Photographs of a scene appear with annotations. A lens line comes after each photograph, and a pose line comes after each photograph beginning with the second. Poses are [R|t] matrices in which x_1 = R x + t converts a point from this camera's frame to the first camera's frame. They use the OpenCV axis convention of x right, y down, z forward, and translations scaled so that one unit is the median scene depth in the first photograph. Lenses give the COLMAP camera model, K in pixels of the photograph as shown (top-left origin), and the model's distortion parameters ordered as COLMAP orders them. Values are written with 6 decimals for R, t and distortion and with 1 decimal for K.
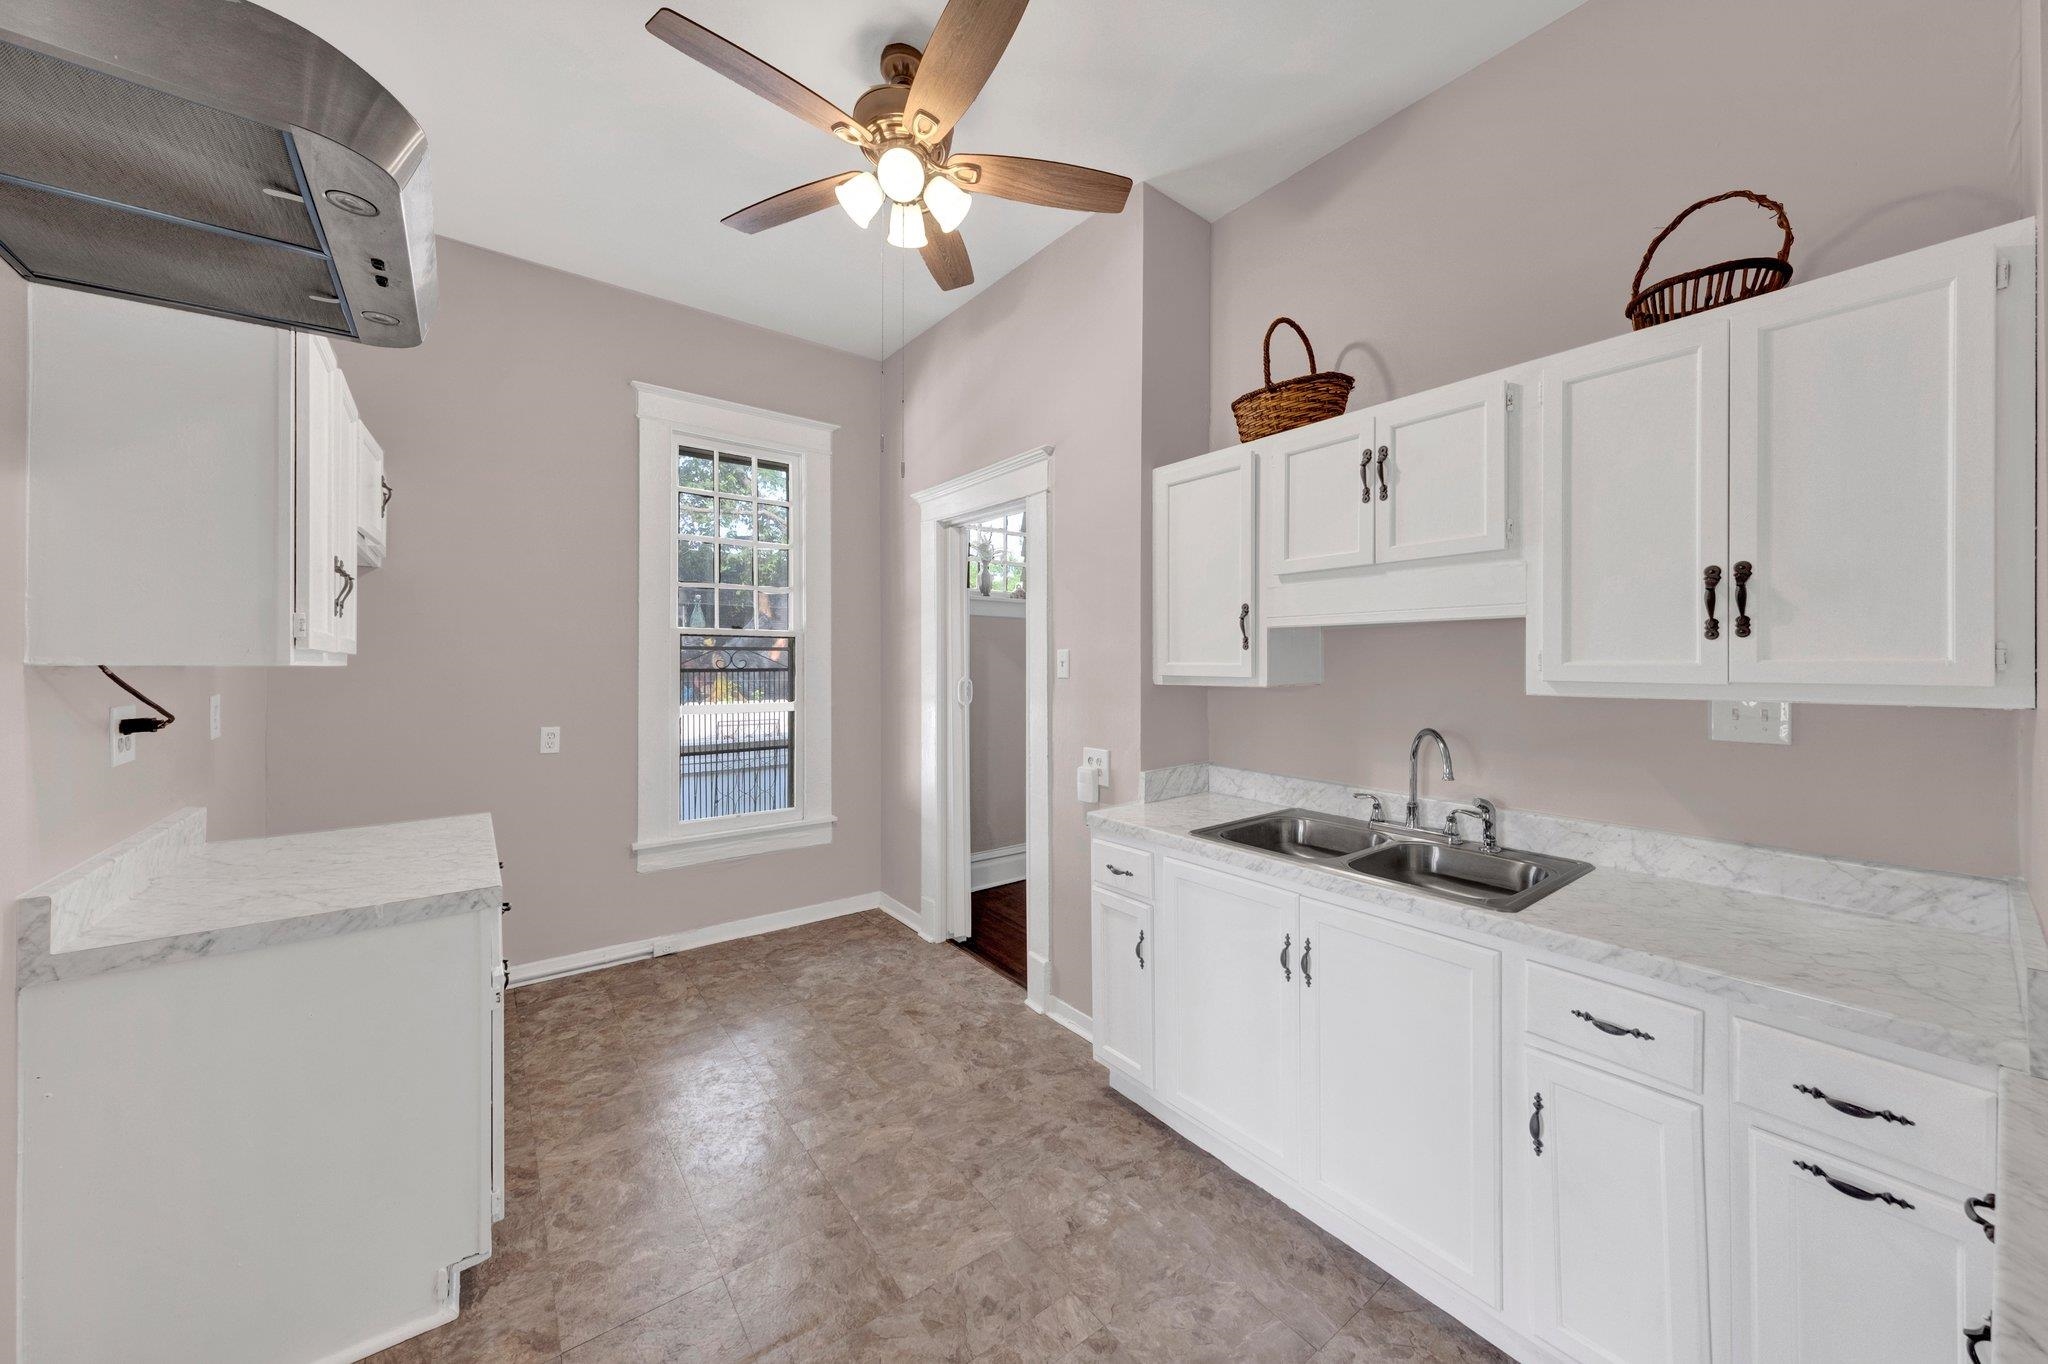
lens RADIAL K [[720.4, 0, 1040.3], [0, 720.4, 660.2], [0, 0, 1]] dist [0.012732, -0.009675]
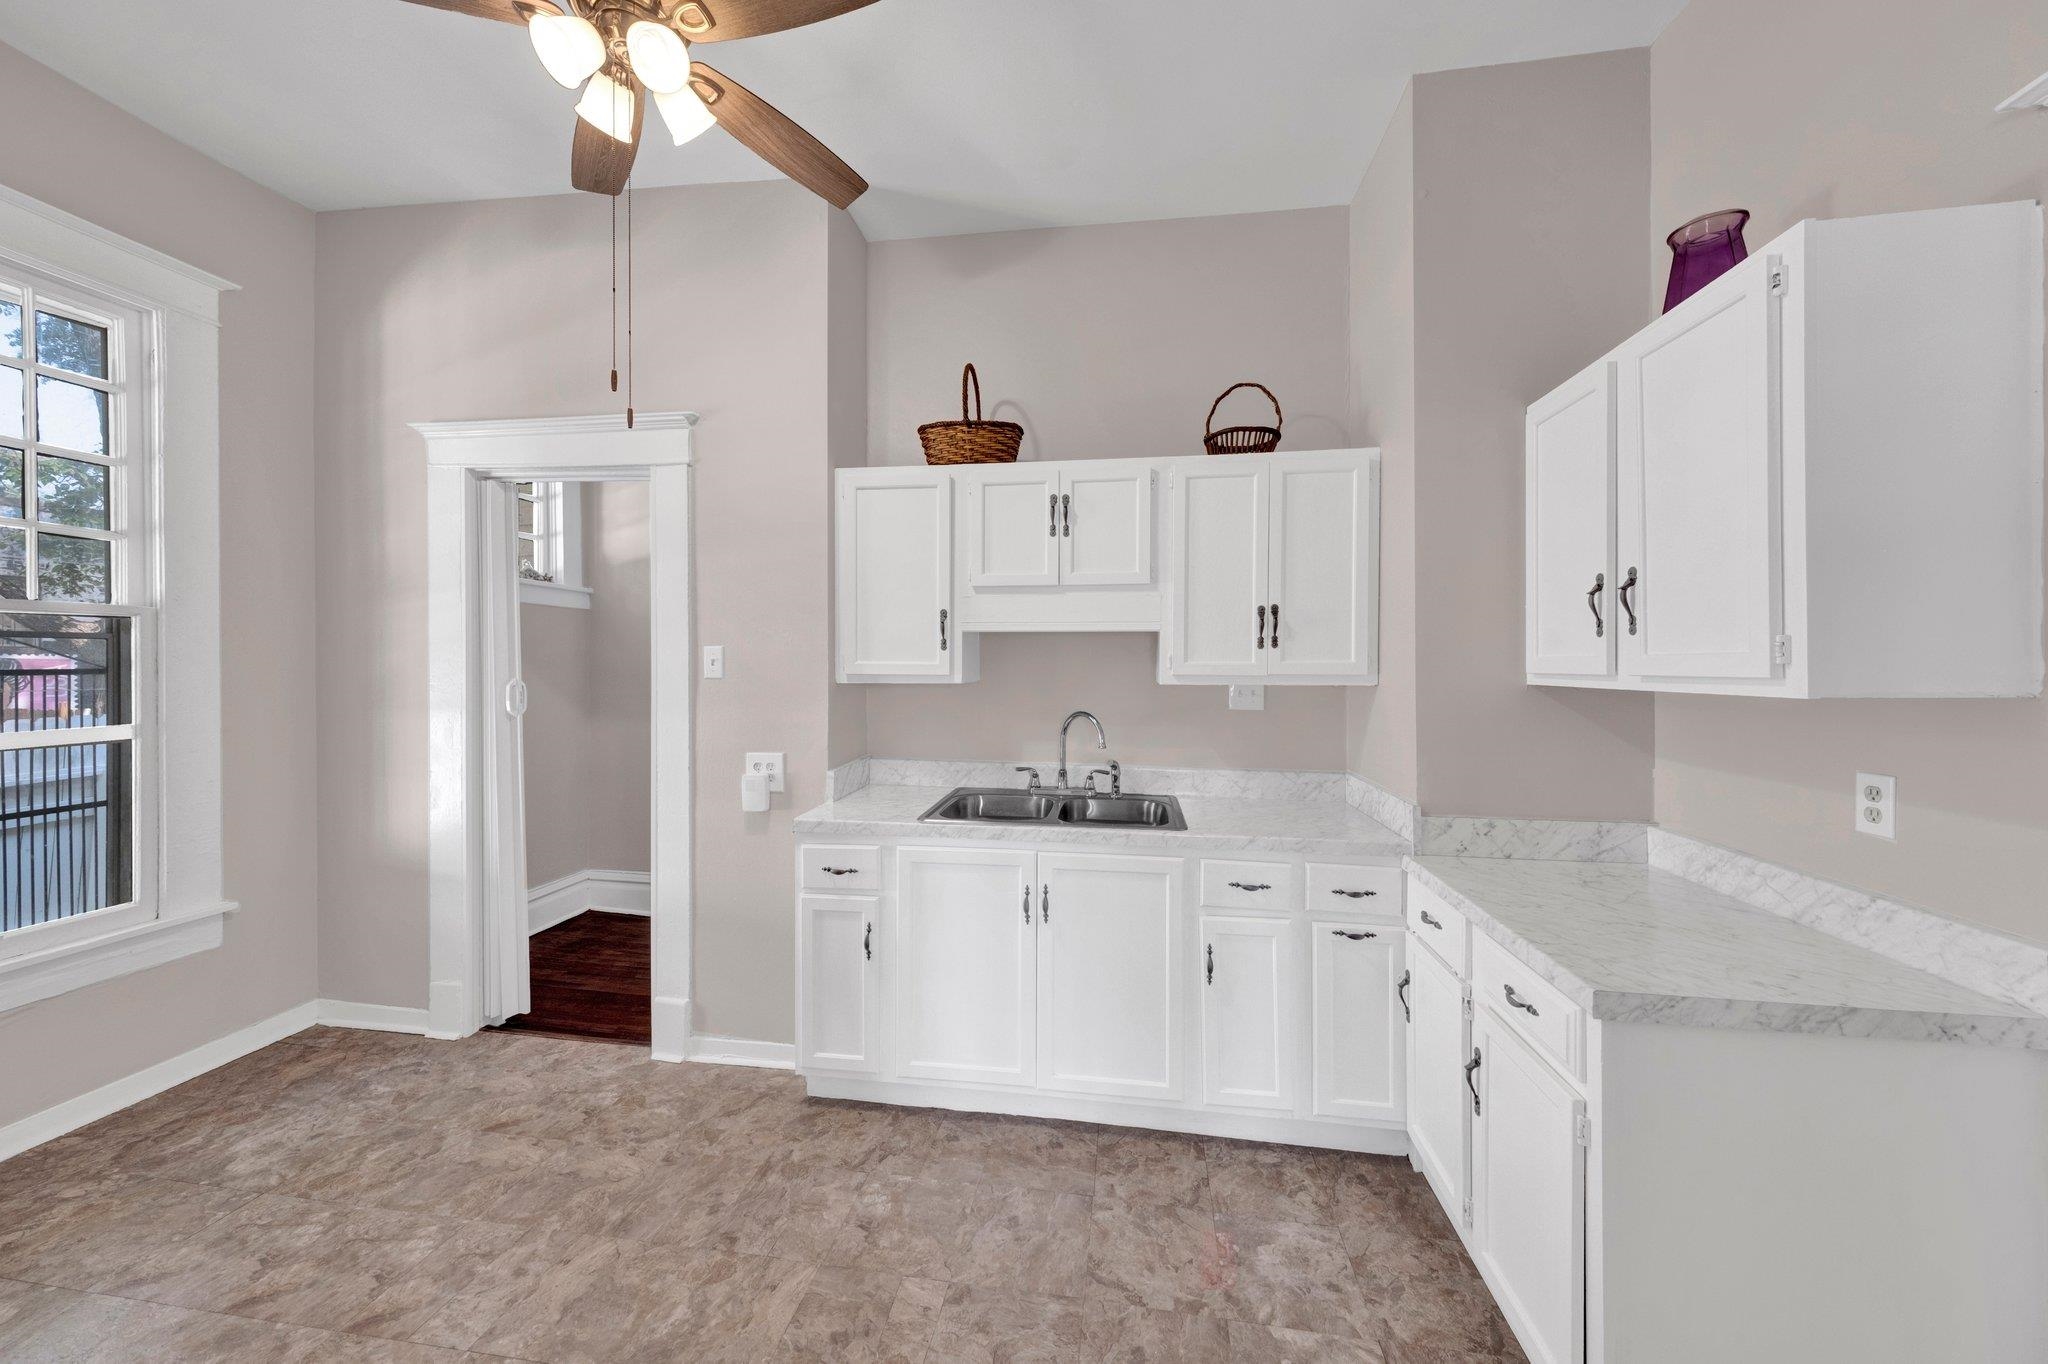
lens RADIAL K [[708.2, 0, 1030.4], [0, 708.2, 664.8], [0, 0, 1]] dist [0.000715, -0.000106]
pose [[0.717286, 0.004133, 0.696766, -0.384102], [-0.006376, 0.999979, 0.000632, 0.006496], [-0.696749, -0.004896, 0.717298, 0.118327]]
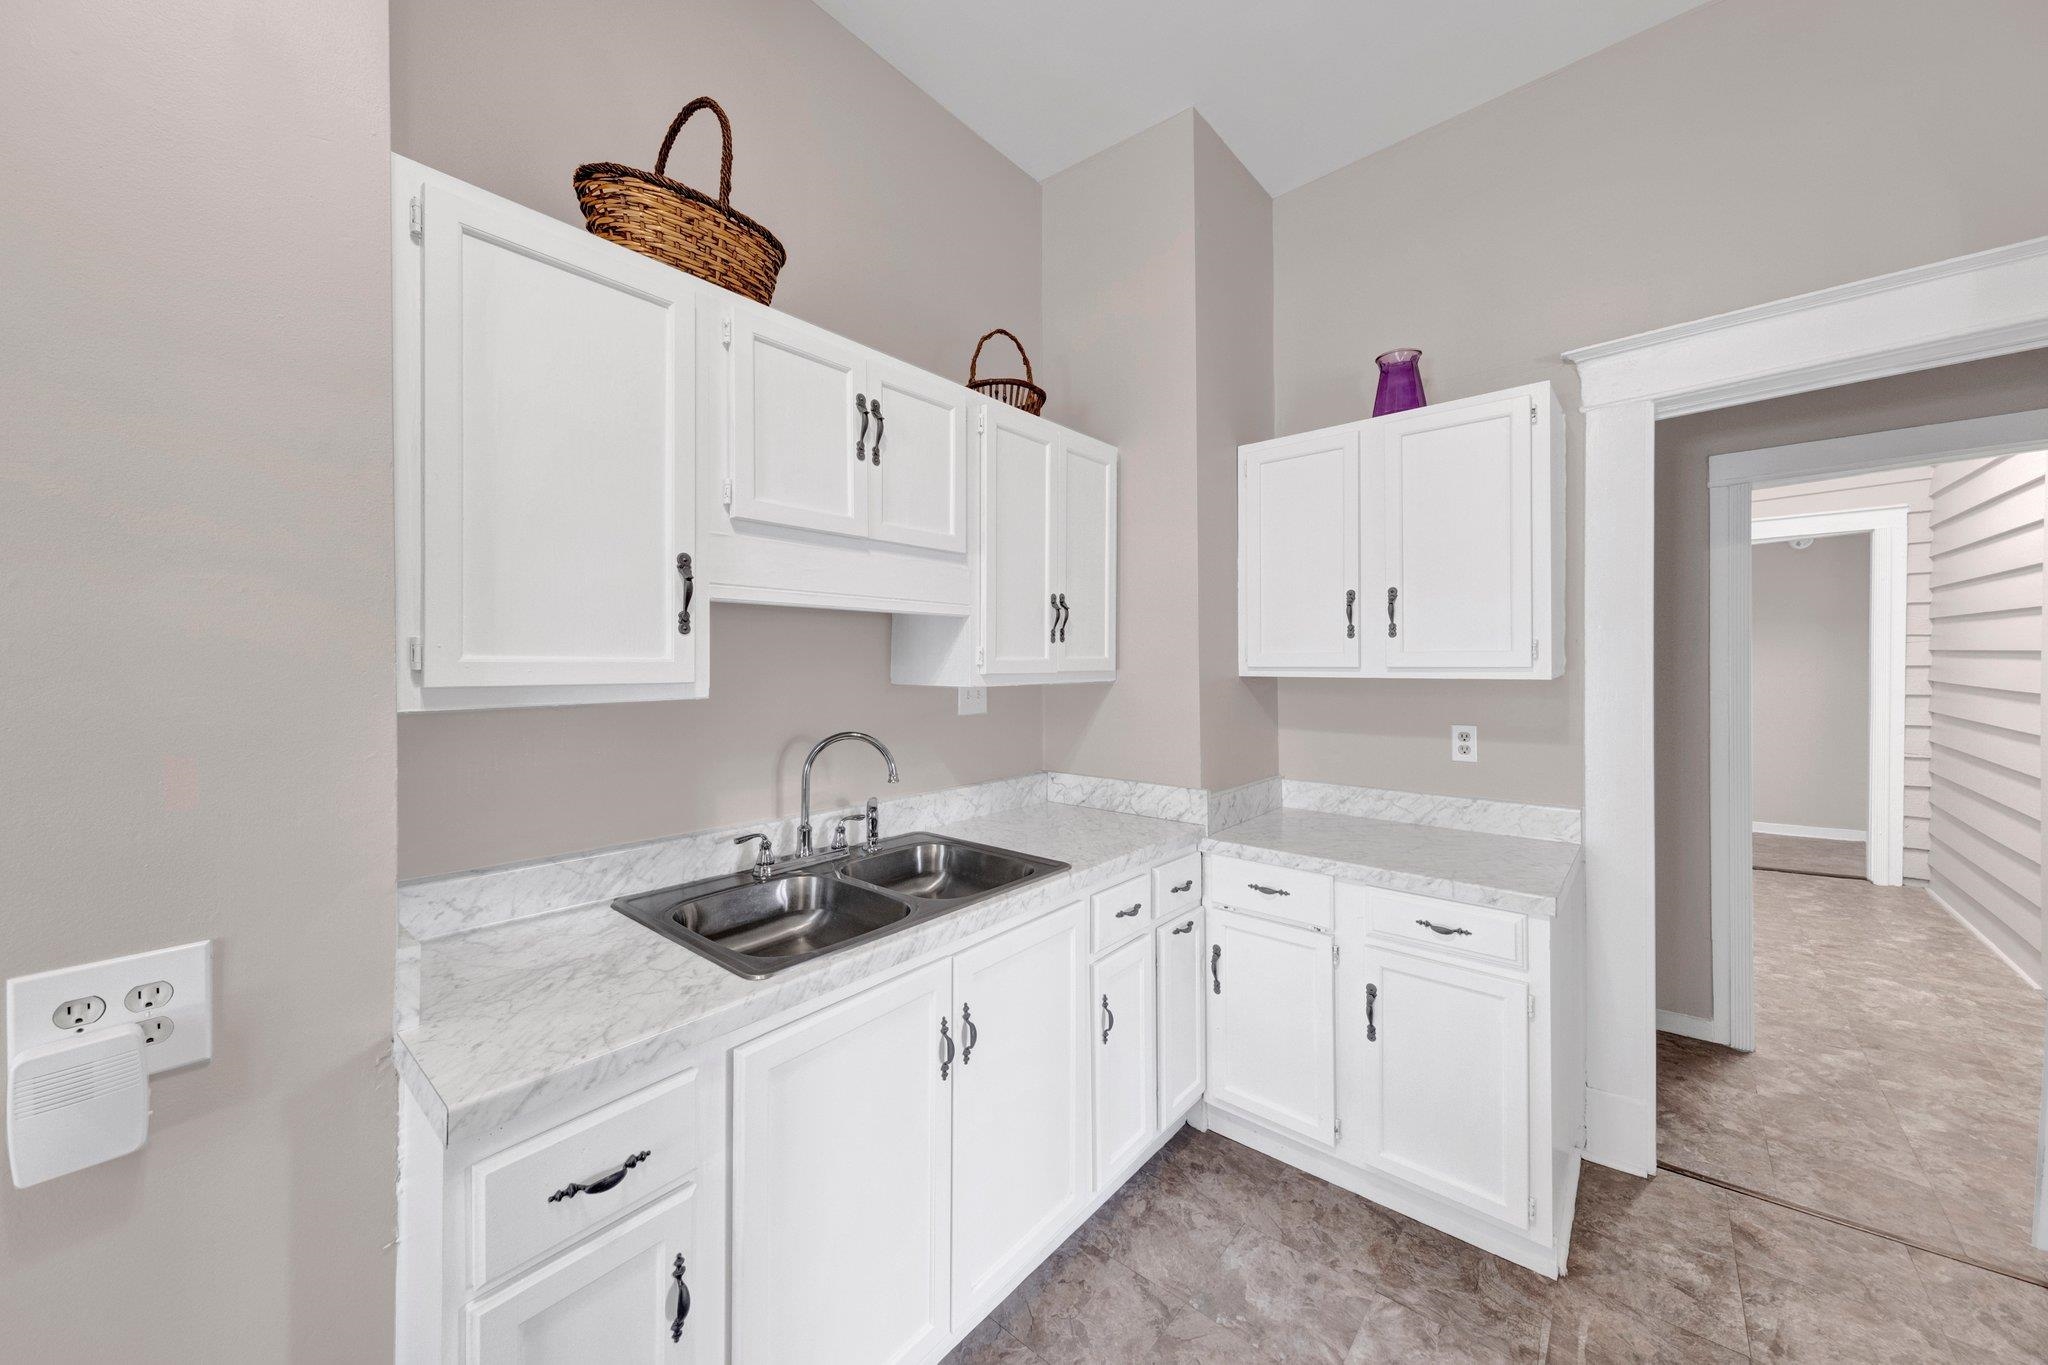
lens RADIAL K [[736.3, 0, 1025.0], [0, 736.3, 659.0], [0, 0, 1]] dist [0.002736, -0.000179]
pose [[-0.204582, 0.001567, 0.978848, -0.339101], [-0.002400, 0.999995, -0.002102, 0.006037], [-0.978847, -0.002779, -0.204577, 0.856672]]
